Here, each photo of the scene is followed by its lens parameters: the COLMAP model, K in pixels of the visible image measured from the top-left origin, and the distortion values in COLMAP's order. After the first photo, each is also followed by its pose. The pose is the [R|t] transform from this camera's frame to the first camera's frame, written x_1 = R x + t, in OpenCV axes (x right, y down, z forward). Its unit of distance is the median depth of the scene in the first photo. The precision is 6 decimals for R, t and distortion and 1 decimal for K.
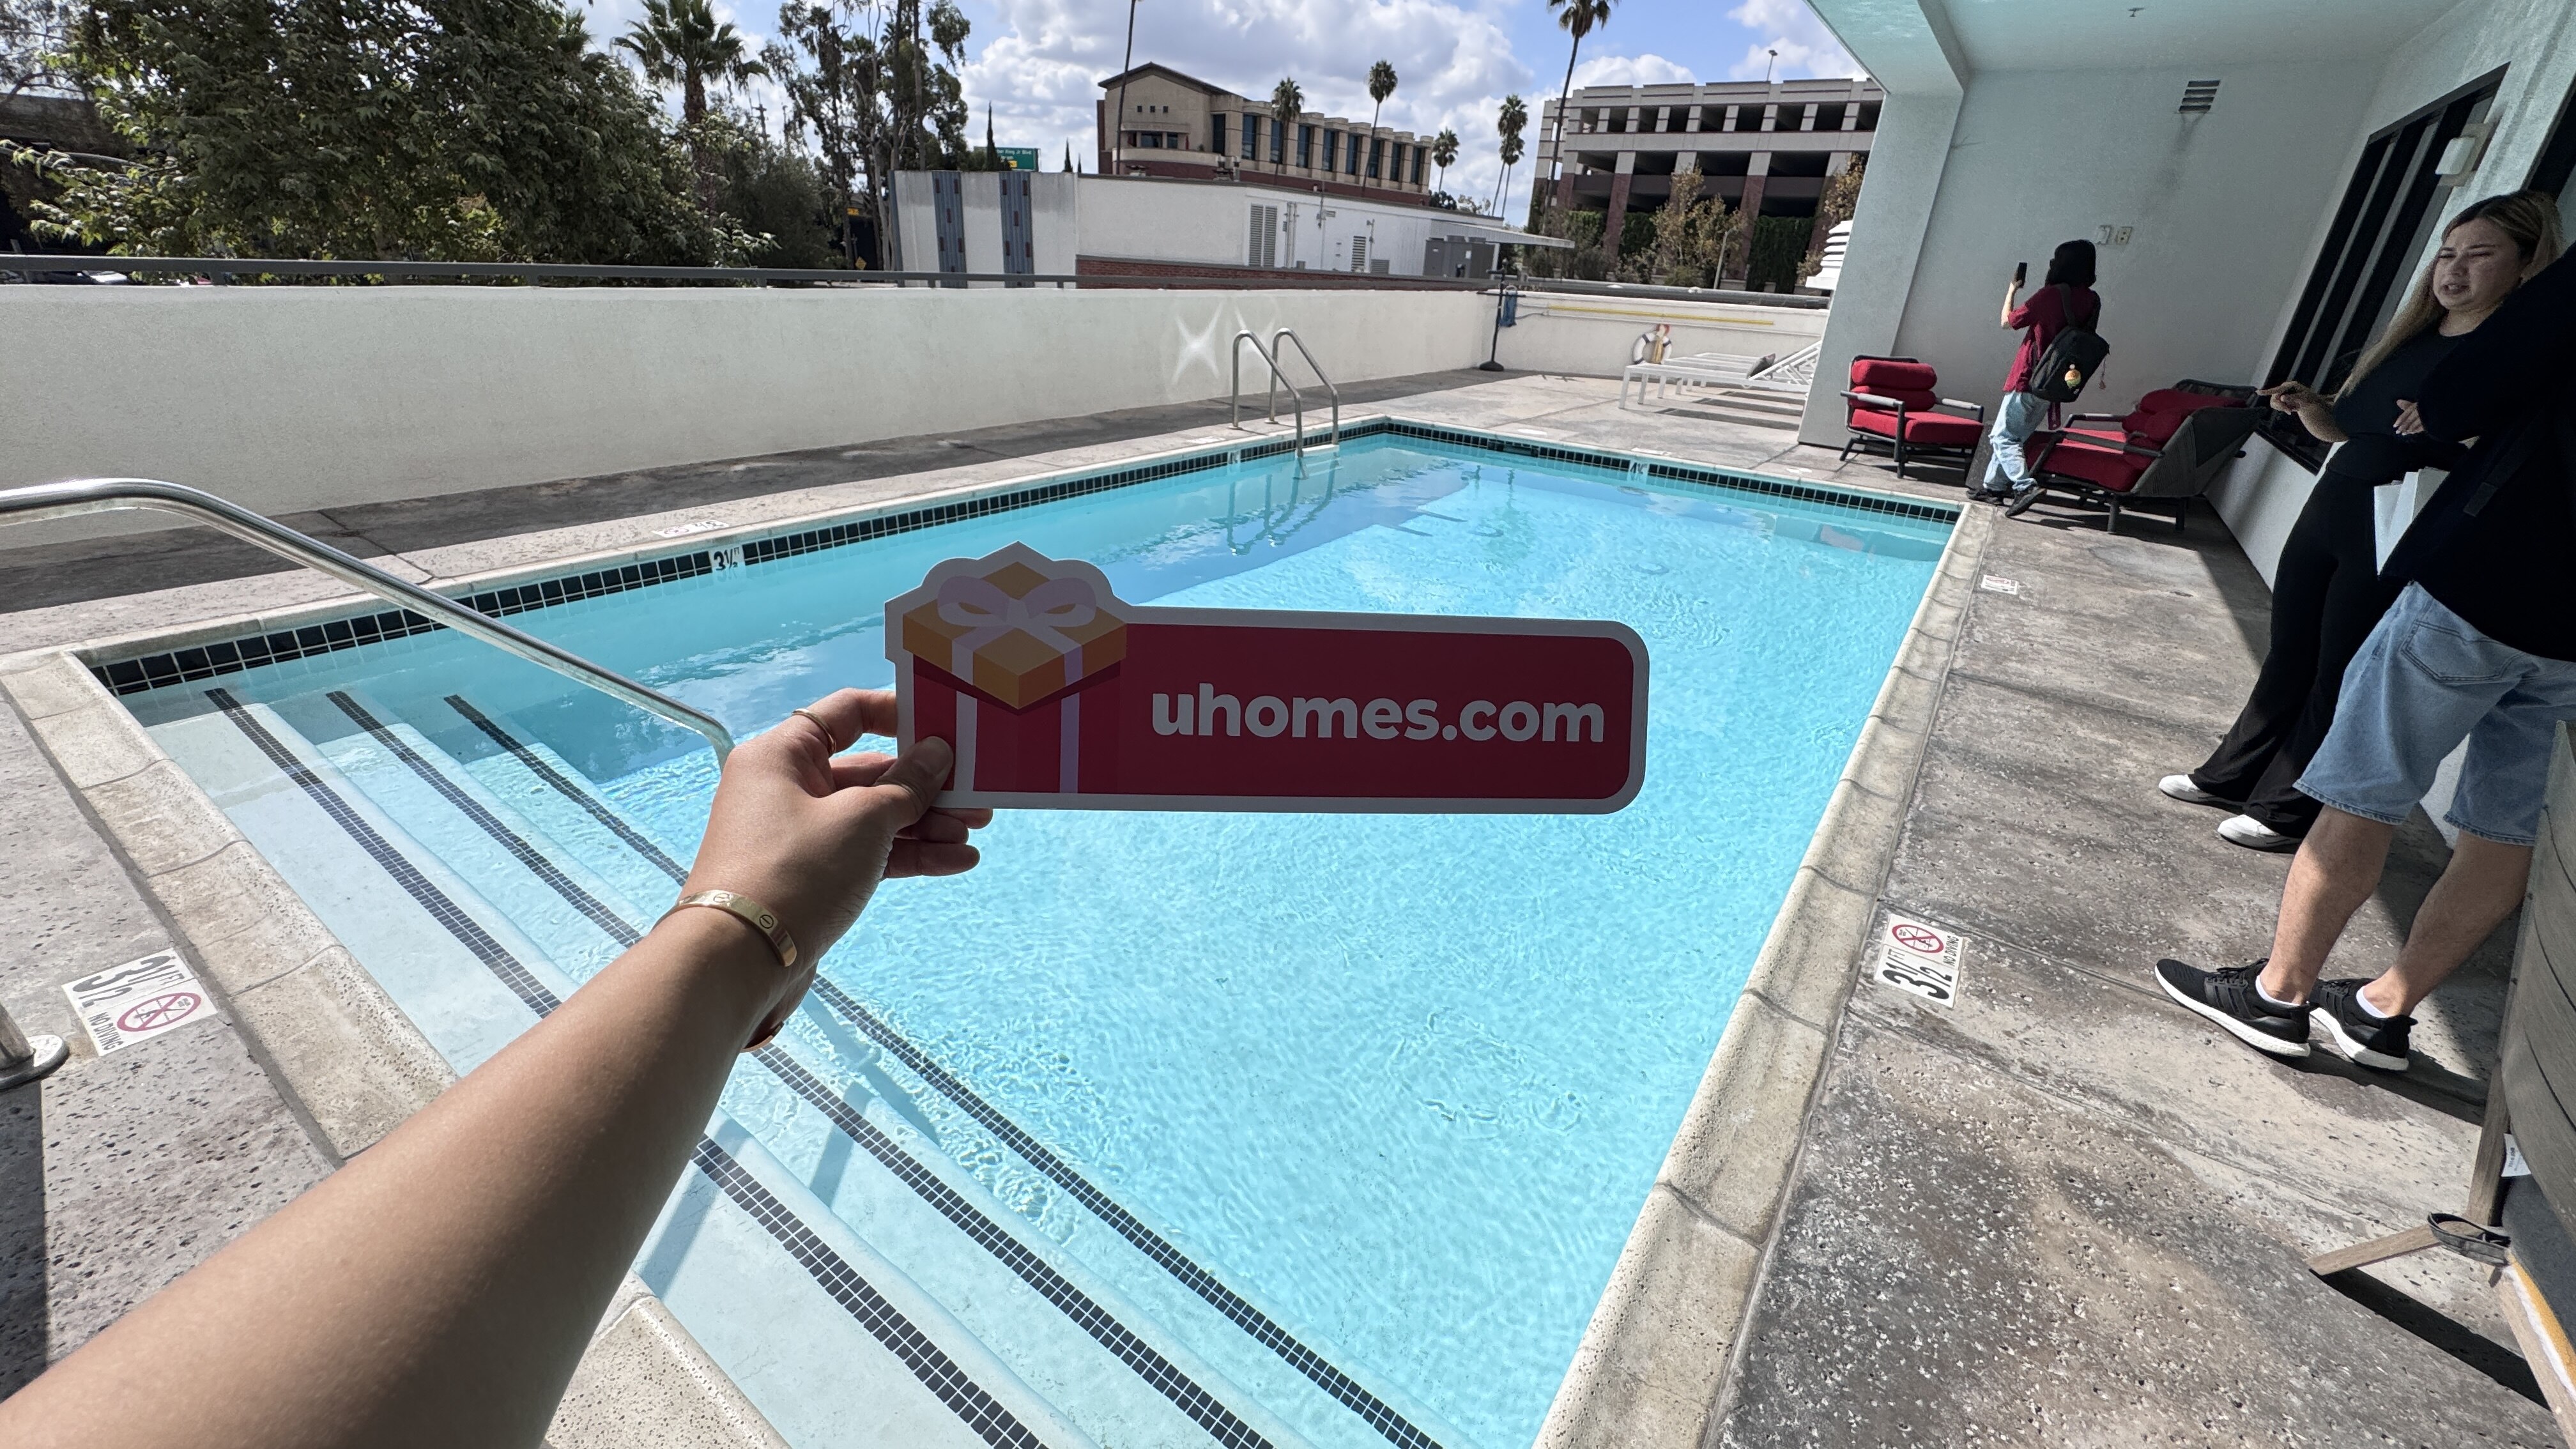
lens RADIAL K [[1034.8, 0, 1296.0], [0, 1034.8, 723.4], [0, 0, 1]] dist [-0.003122, 0.000100]
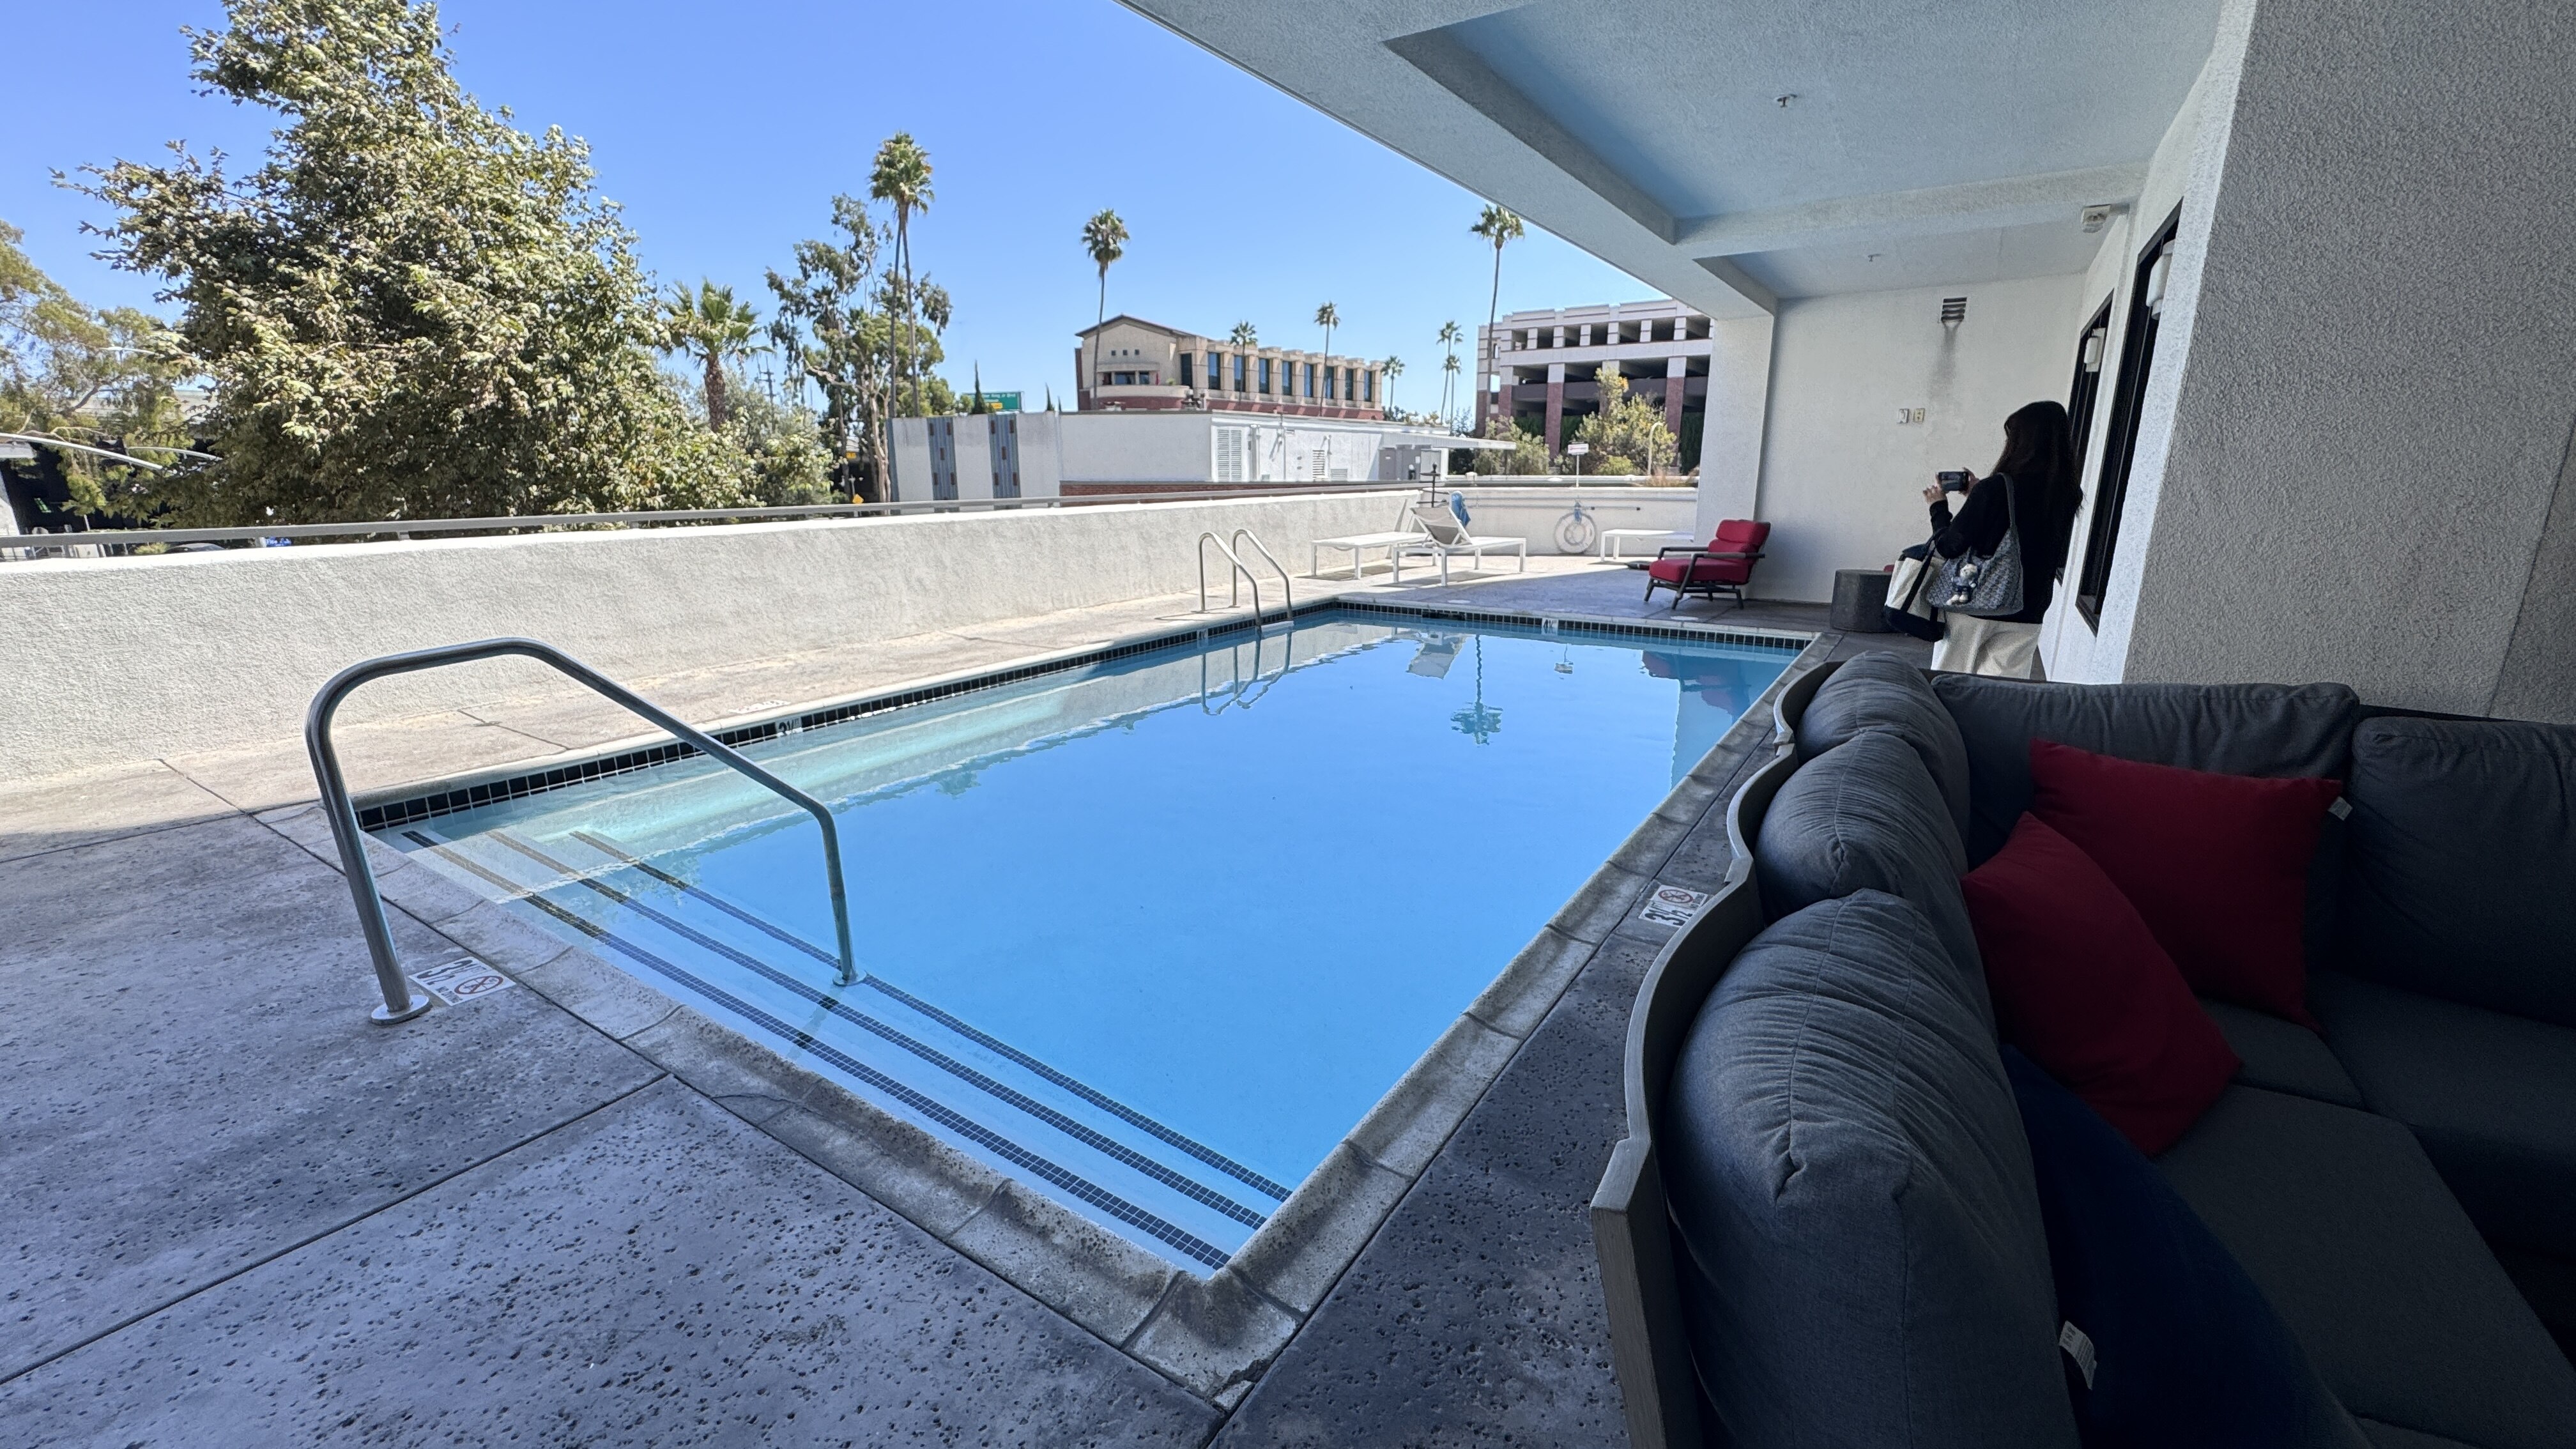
lens RADIAL K [[1034.8, 0, 1296.0], [0, 1034.8, 723.4], [0, 0, 1]] dist [-0.003122, 0.000100]
pose [[0.997973, -0.061796, 0.015215, 0.003767], [0.063535, 0.981229, -0.182081, 0.010311], [-0.003677, 0.182678, 0.983166, -0.022685]]
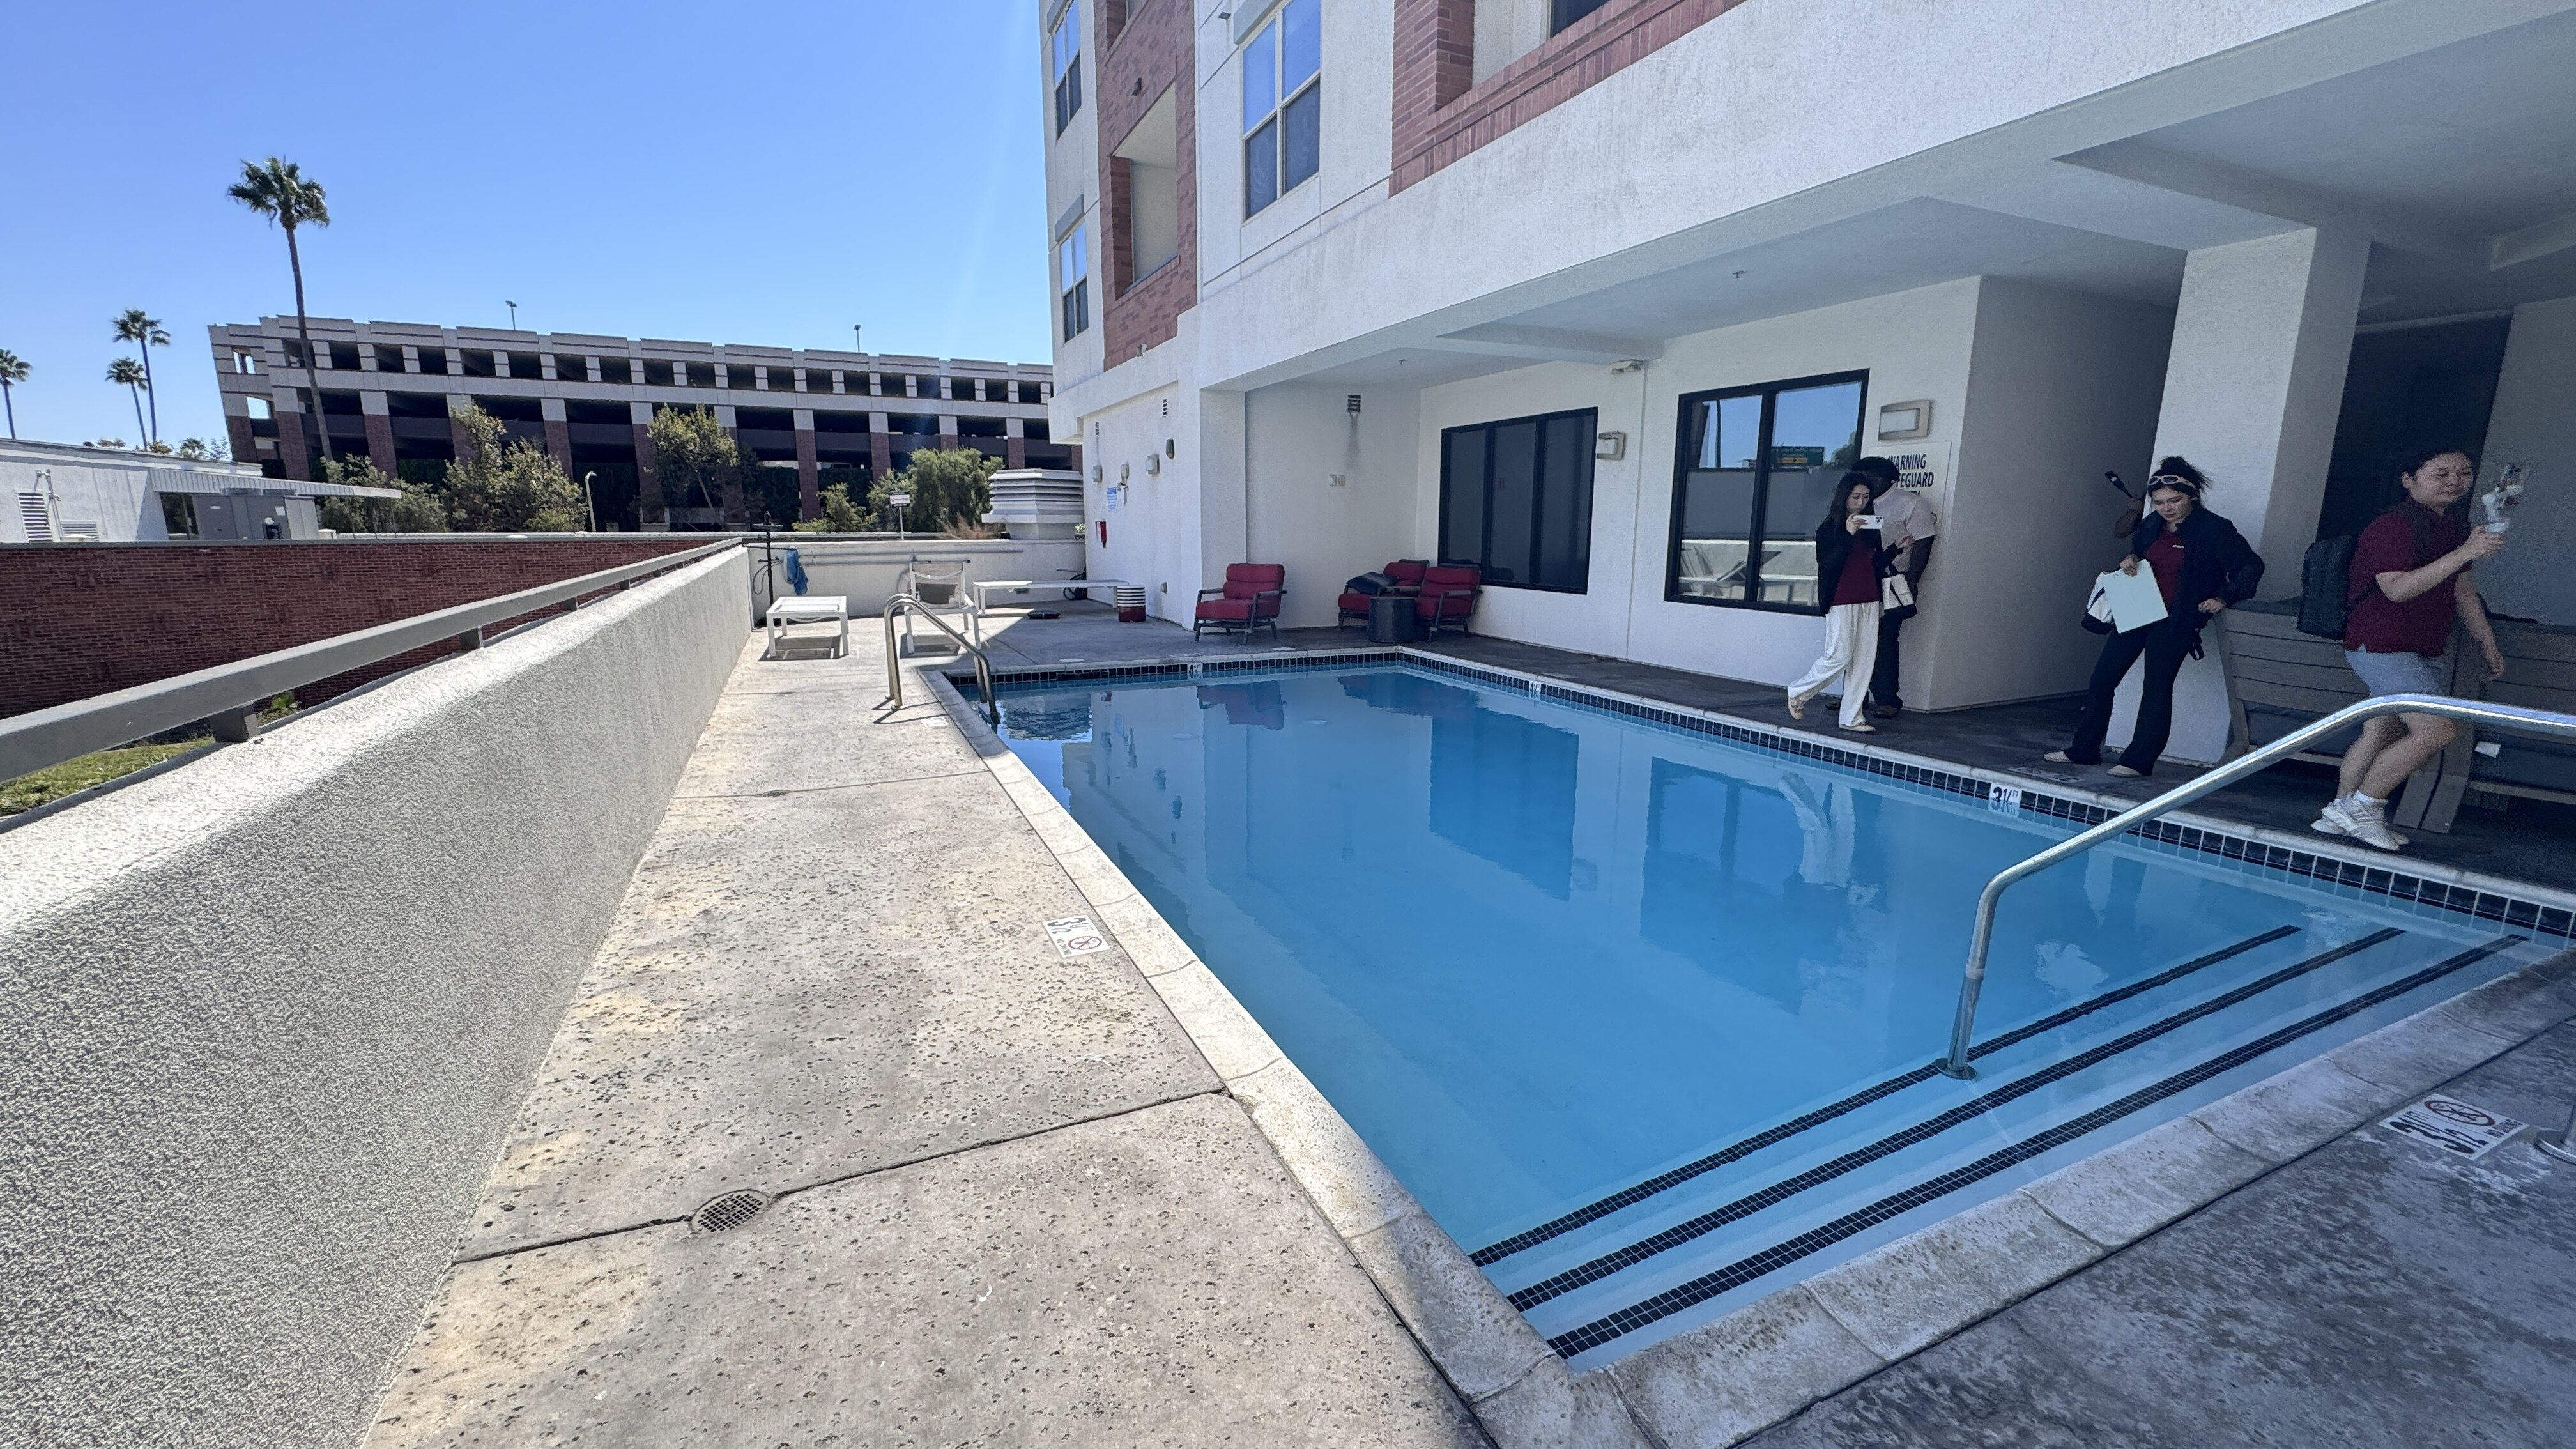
lens RADIAL K [[1025.0, 0, 1288.0], [0, 1025.0, 724.5], [0, 0, 1]] dist [-0.001459, 0.000128]
pose [[0.503730, -0.220427, 0.835265, -0.112205], [0.383019, 0.923652, 0.012762, -0.029304], [-0.774308, 0.313494, 0.549699, 0.051978]]
